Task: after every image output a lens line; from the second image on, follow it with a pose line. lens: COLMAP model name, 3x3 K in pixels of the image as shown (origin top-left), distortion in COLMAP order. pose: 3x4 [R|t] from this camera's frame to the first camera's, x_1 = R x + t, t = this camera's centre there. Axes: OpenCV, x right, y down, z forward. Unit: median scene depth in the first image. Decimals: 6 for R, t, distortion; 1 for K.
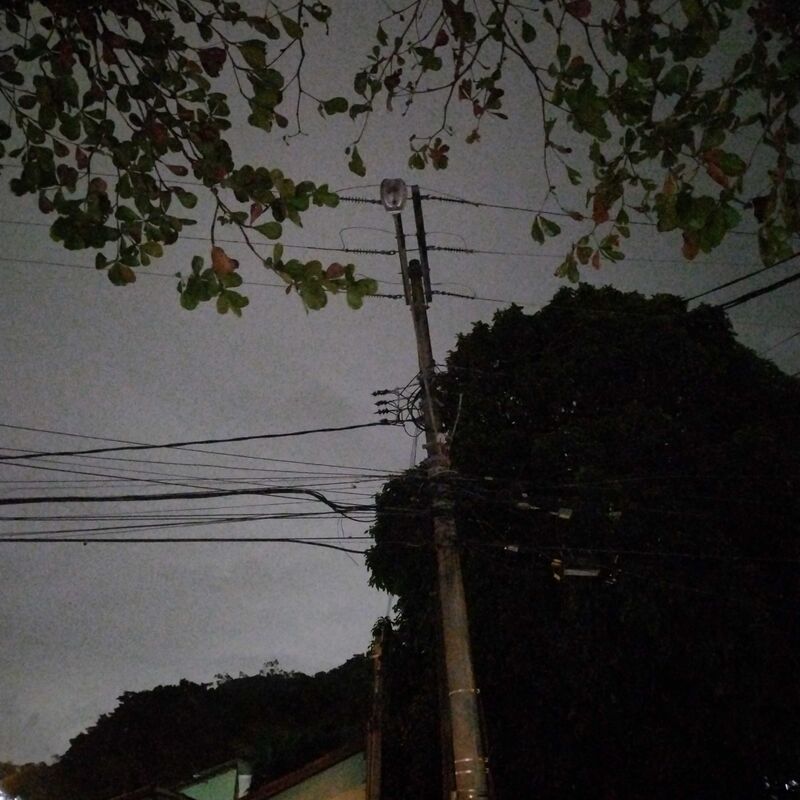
lens RADIAL K [[771.8, 0, 400.0], [0, 771.8, 400.0], [0, 0, 1]] dist [0.074241, 0.019135]
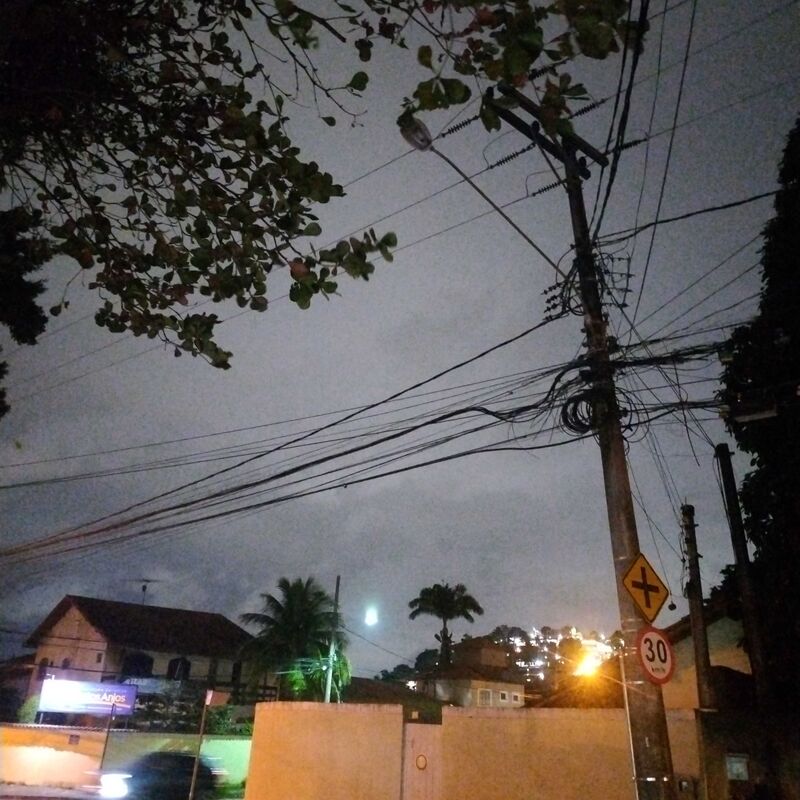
lens RADIAL K [[771.8, 0, 400.0], [0, 771.8, 400.0], [0, 0, 1]] dist [0.074241, 0.019135]
pose [[0.705175, -0.252232, -0.662652, 0.540430], [0.346038, 0.938154, 0.011144, 0.054354], [0.618859, -0.237161, 0.748844, 0.084077]]
